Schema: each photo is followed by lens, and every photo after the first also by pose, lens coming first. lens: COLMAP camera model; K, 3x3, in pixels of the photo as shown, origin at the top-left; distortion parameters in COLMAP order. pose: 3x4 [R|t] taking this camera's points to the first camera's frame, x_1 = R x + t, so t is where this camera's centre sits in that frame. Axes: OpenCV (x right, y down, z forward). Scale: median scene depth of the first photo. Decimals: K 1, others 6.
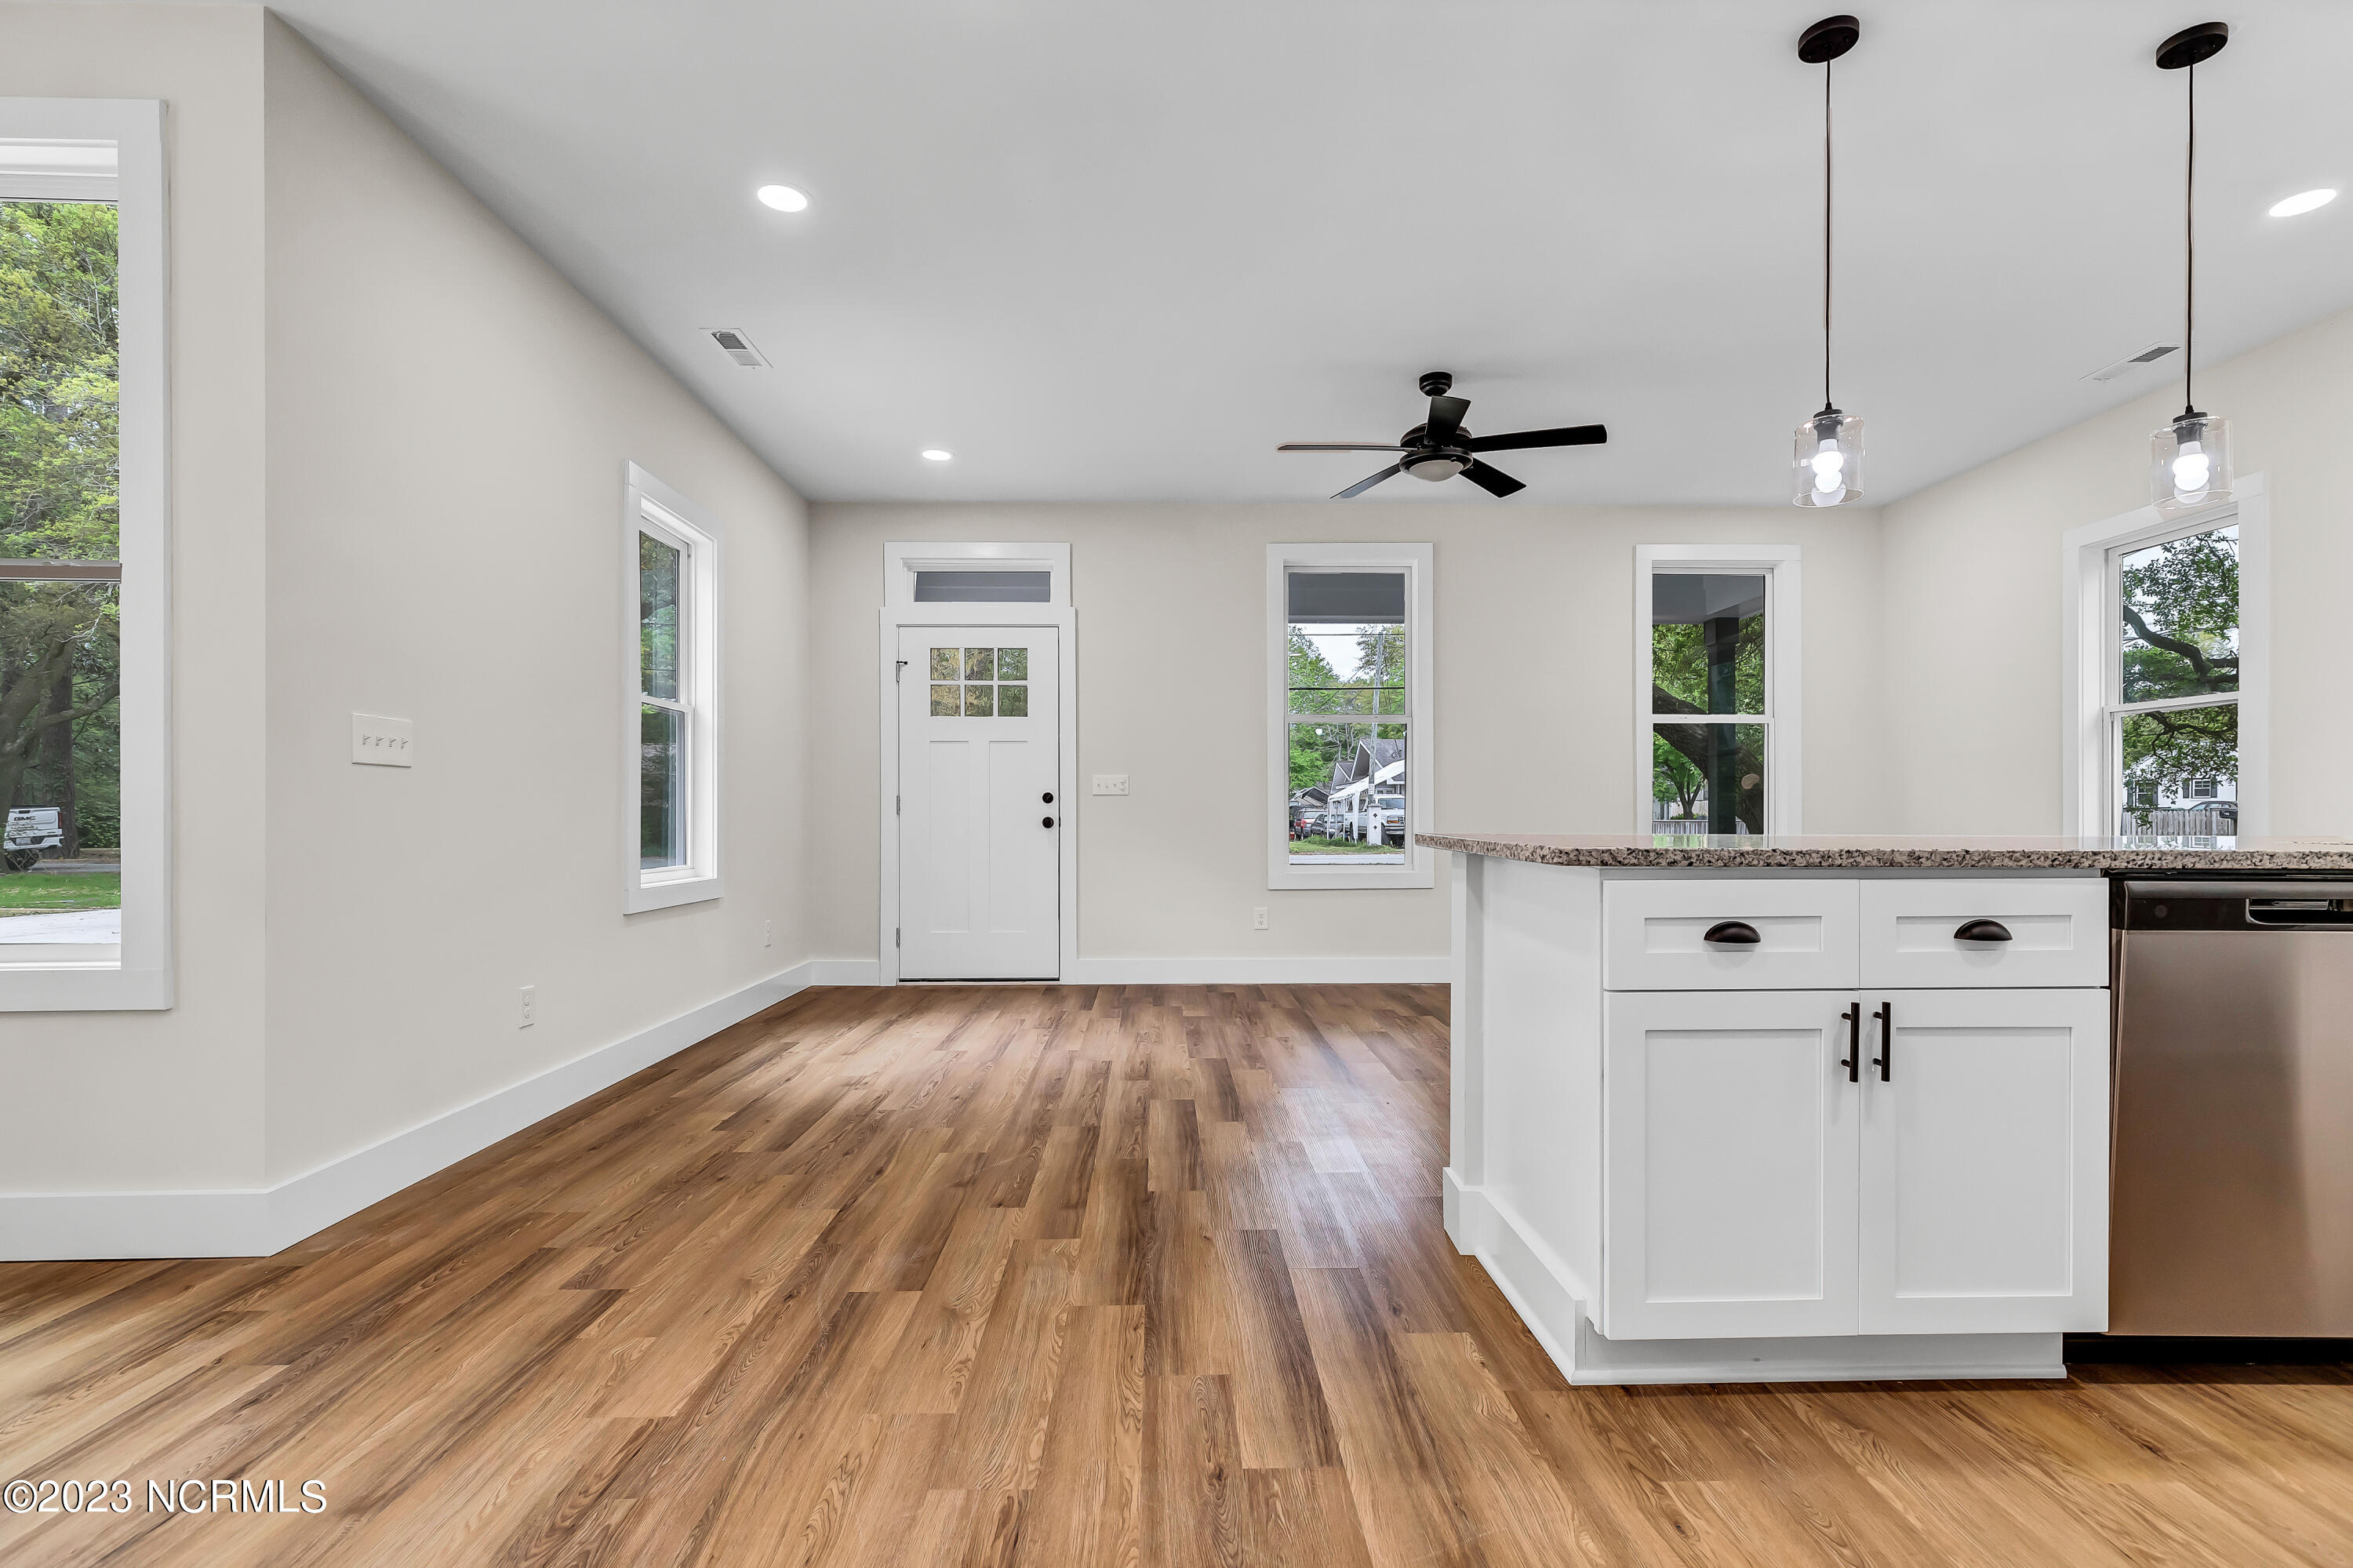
lens RADIAL K [[1106.6, 0, 1186.6], [0, 1106.6, 823.3], [0, 0, 1]] dist [0.004902, -0.000193]
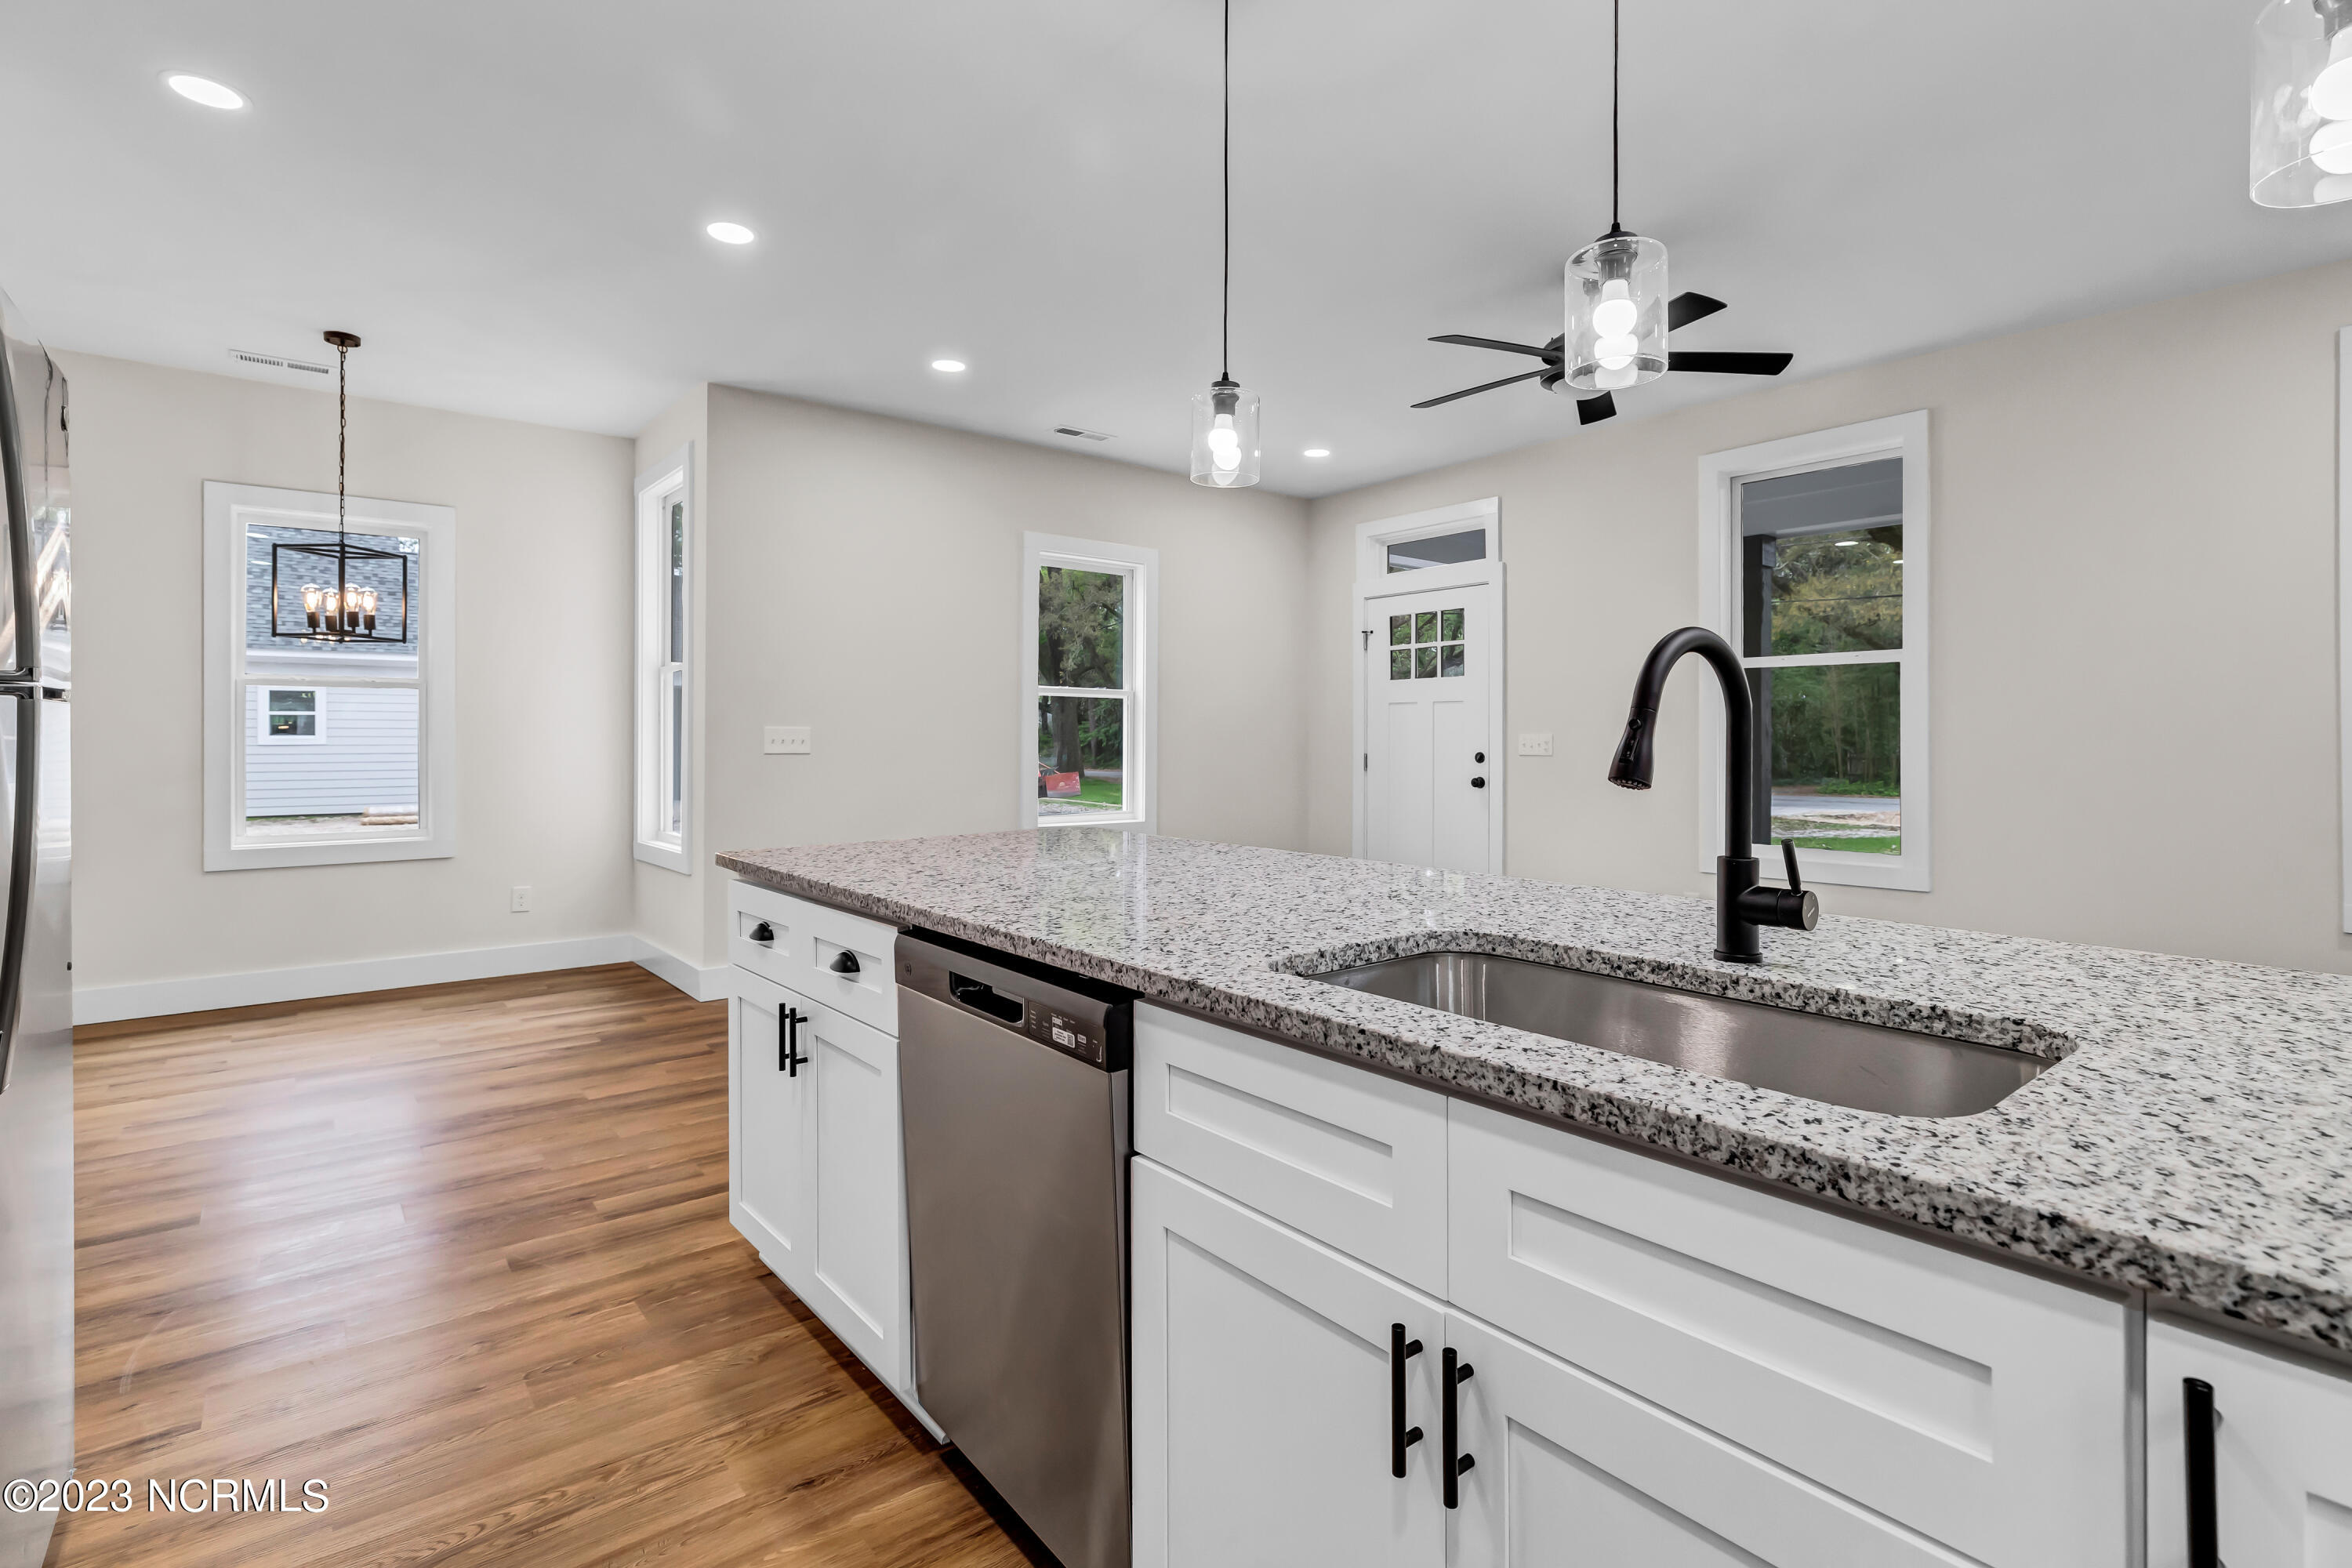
lens RADIAL K [[1129.0, 0, 1170.4], [0, 1129.0, 738.9], [0, 0, 1]] dist [0.002386, 0.000304]
pose [[0.603052, 0.000641, -0.797702, 1.374545], [-0.007097, 0.999964, -0.004562, -0.088334], [0.797670, 0.008413, 0.603035, 0.457143]]
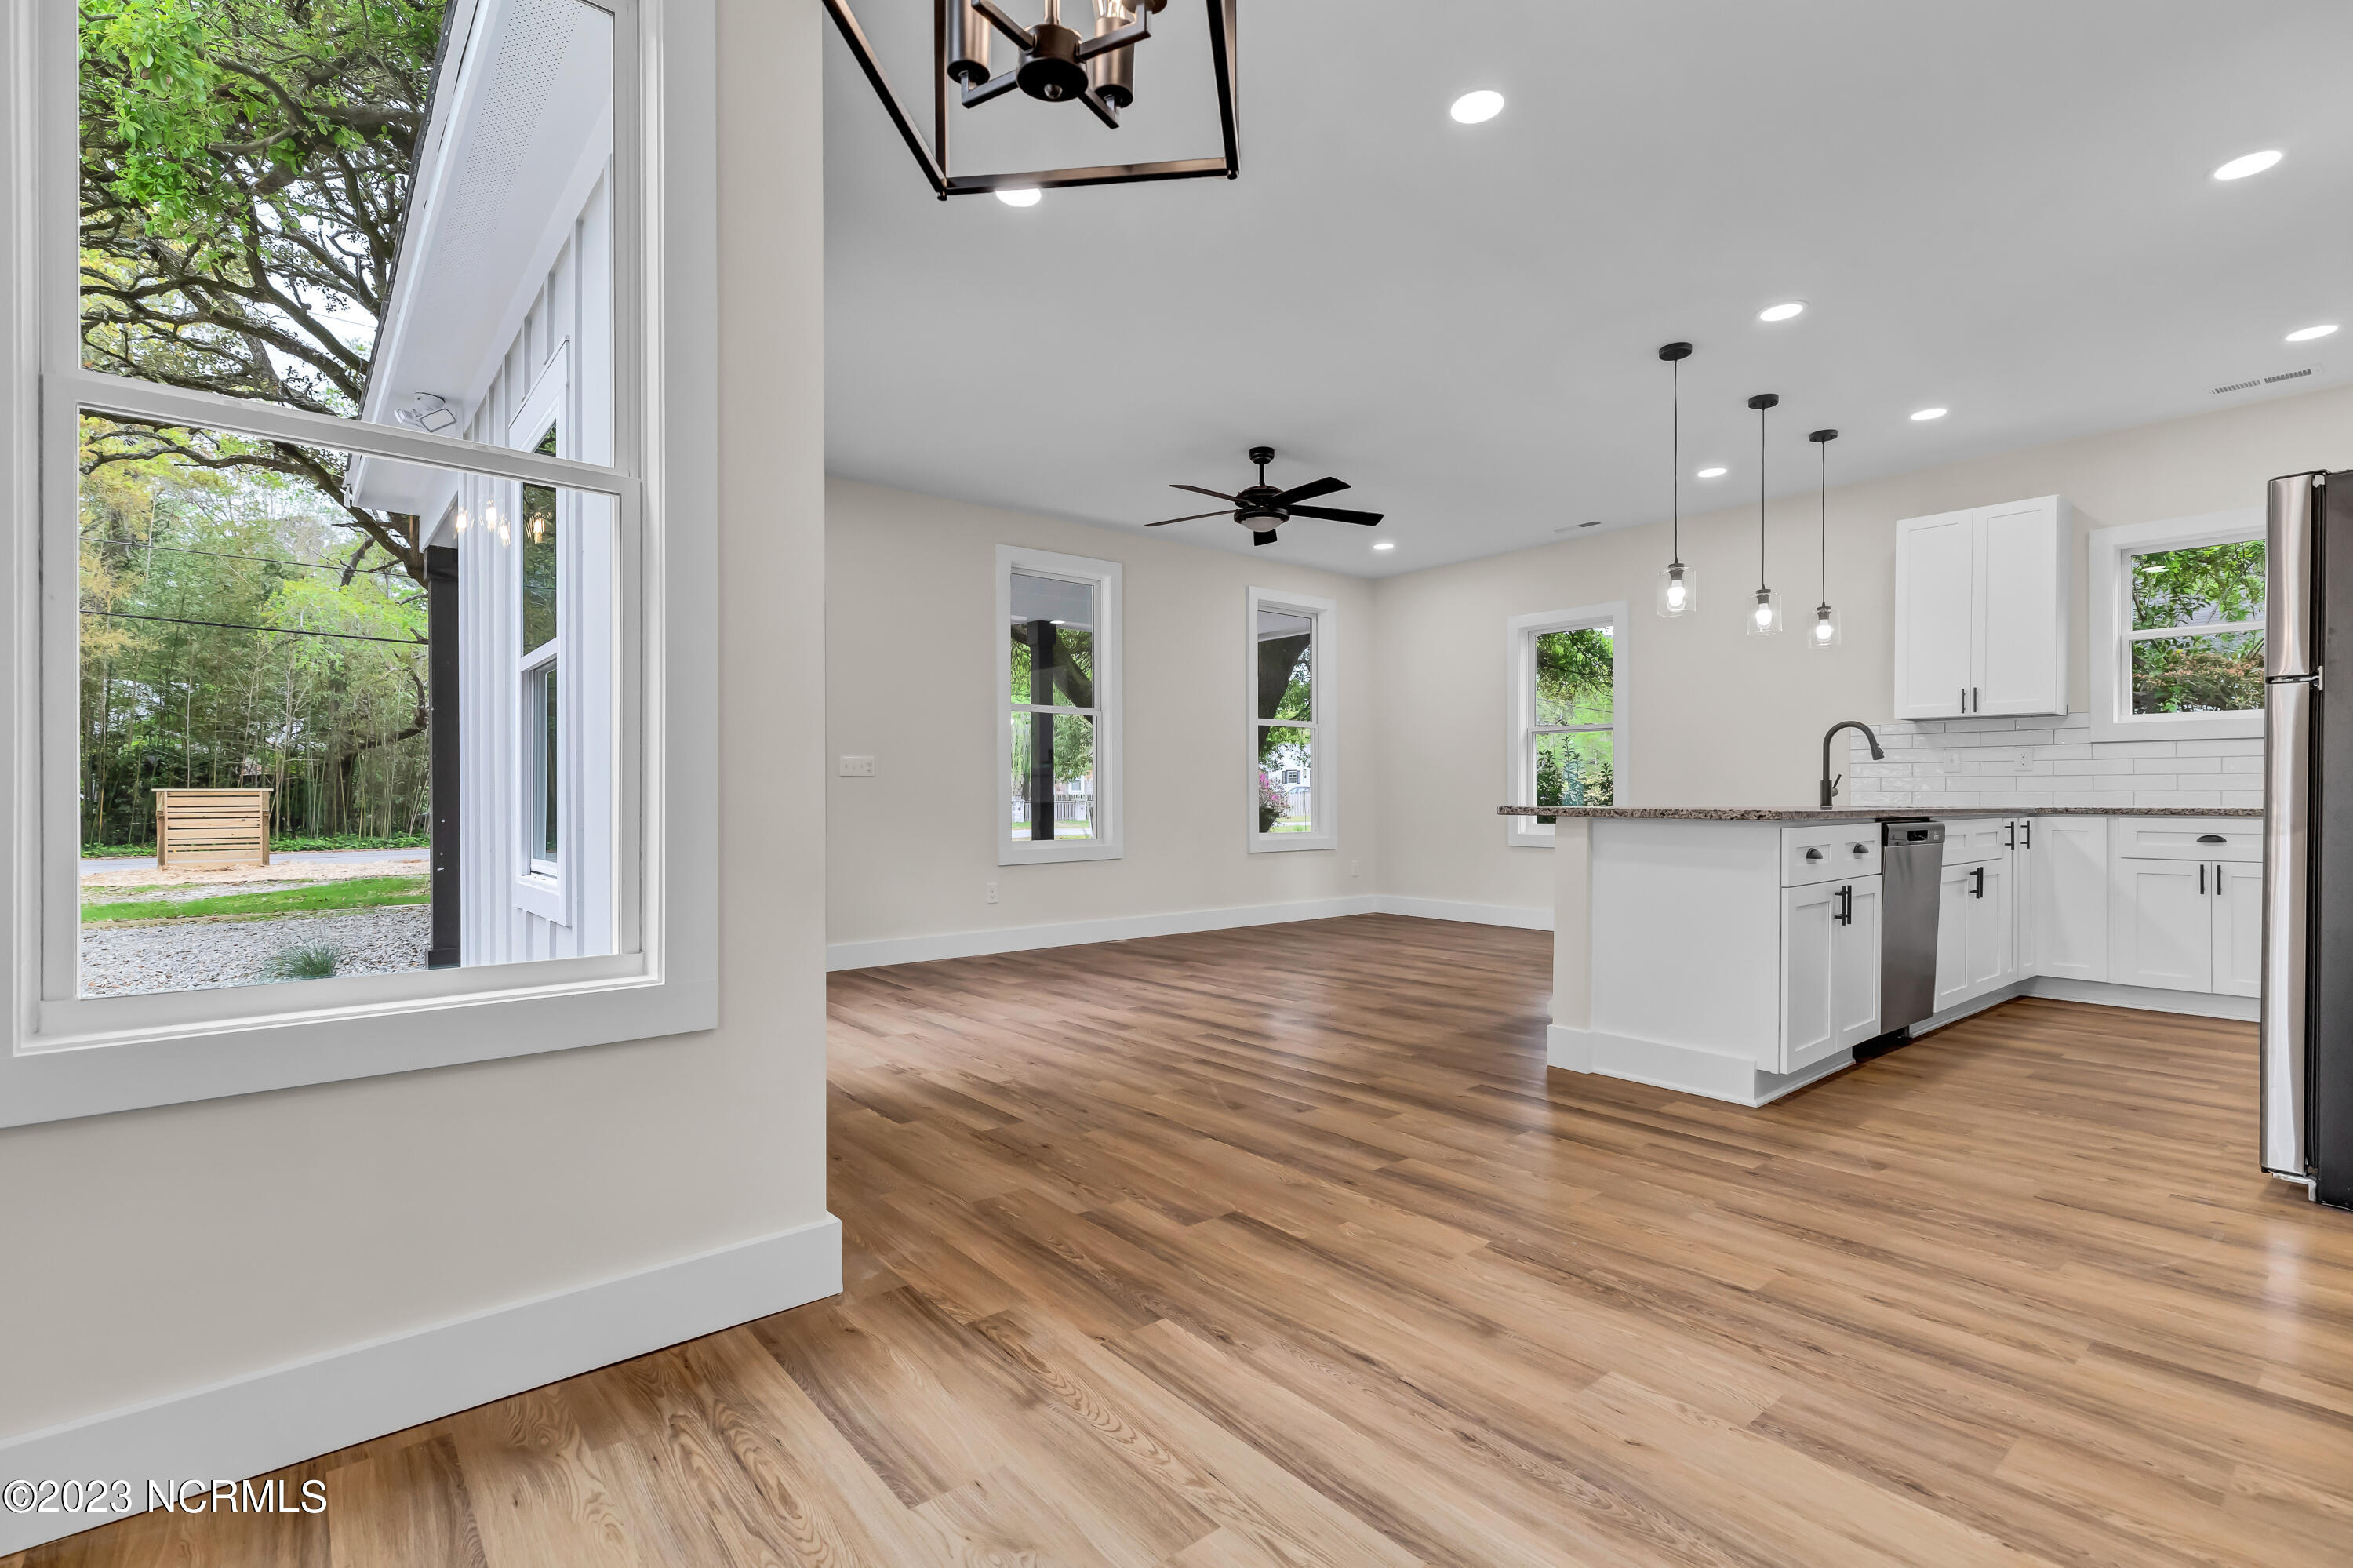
lens RADIAL K [[1075.9, 0, 1176.5], [0, 1075.9, 784.0], [0, 0, 1]] dist [0.001065, 0.000224]
pose [[0.786411, 0.003999, 0.617691, -1.208420], [0.008512, 0.999814, -0.017309, -0.005095], [-0.617645, 0.018870, 0.786230, 0.145422]]
